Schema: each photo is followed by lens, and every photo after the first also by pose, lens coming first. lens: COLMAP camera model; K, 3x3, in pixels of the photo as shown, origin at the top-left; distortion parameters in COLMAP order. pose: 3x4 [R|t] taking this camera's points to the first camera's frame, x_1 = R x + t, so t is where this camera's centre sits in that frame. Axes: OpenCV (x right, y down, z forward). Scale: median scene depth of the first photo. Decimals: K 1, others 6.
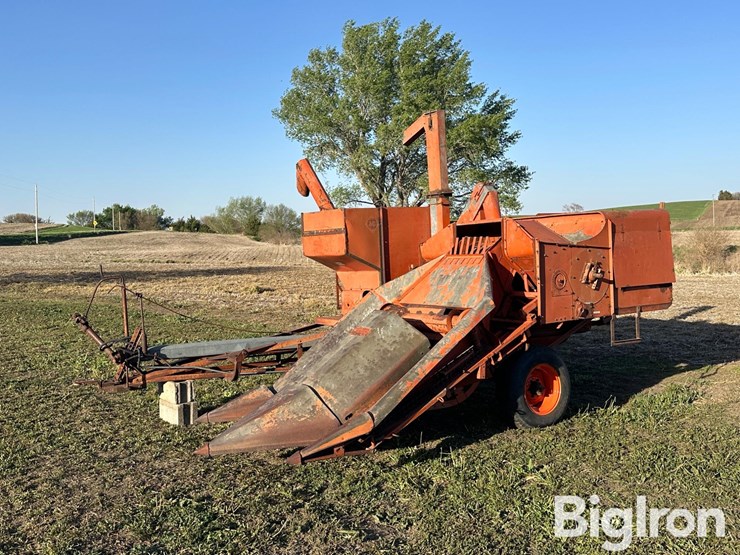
lens RADIAL K [[749.9, 0, 370.0], [0, 749.9, 277.5], [0, 0, 1]] dist [0.176426, -0.371714]
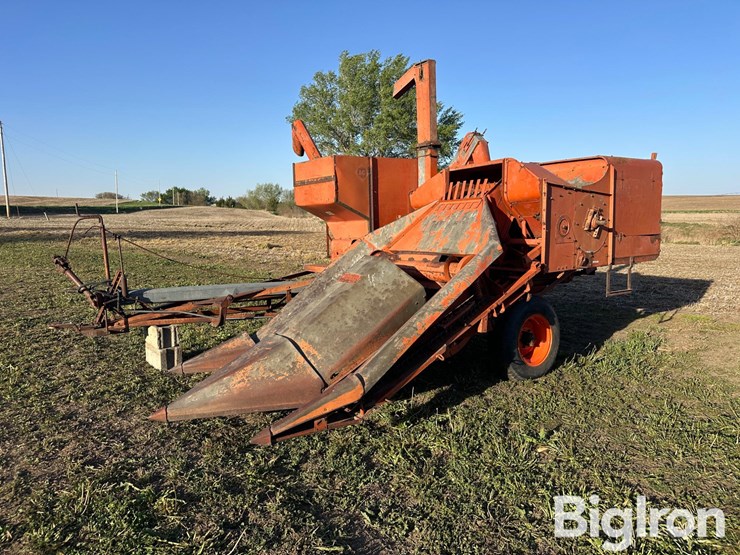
lens RADIAL K [[521.4, 0, 370.0], [0, 521.4, 277.5], [0, 0, 1]] dist [0.072617, -0.090461]
pose [[0.999469, 0.016089, 0.028325, -0.004795], [-0.017910, 0.997708, 0.065255, 0.026917], [-0.027210, -0.065728, 0.997467, 0.337624]]
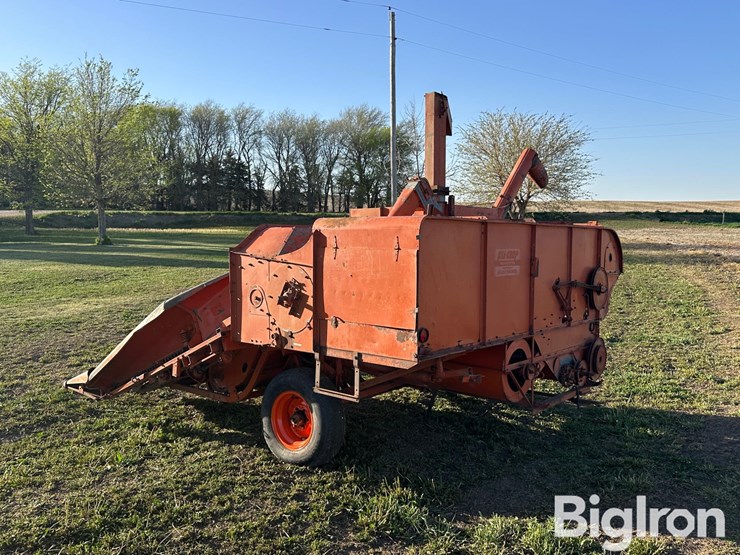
lens RADIAL K [[648.1, 0, 349.2], [0, 648.1, 274.2], [0, 0, 1]] dist [0.114234, -0.200265]
pose [[0.285160, 0.094407, -0.953819, 0.945910], [-0.054435, 0.995126, 0.082221, -0.085772], [0.956933, 0.028475, 0.288909, 0.839519]]
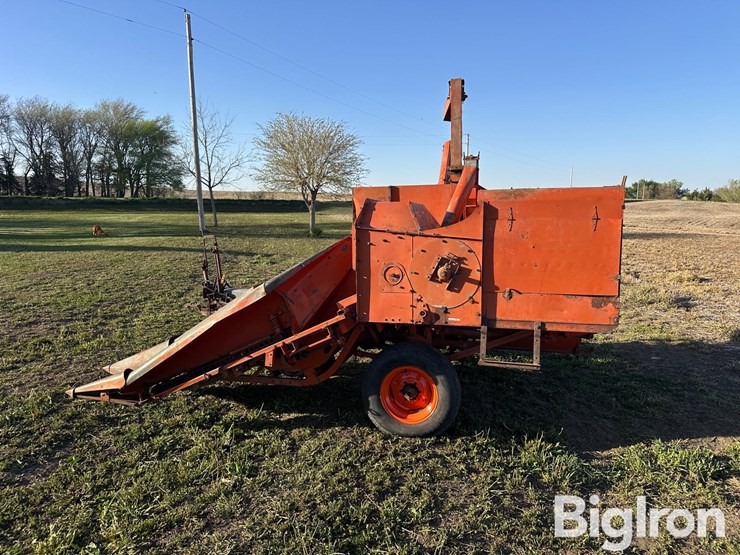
lens RADIAL K [[521.4, 0, 370.0], [0, 521.4, 277.5], [0, 0, 1]] dist [0.072617, -0.090461]
pose [[0.683571, 0.115760, -0.720646, 0.616944], [-0.053163, 0.992617, 0.109020, -0.051521], [0.727945, -0.036211, 0.684678, 0.555866]]
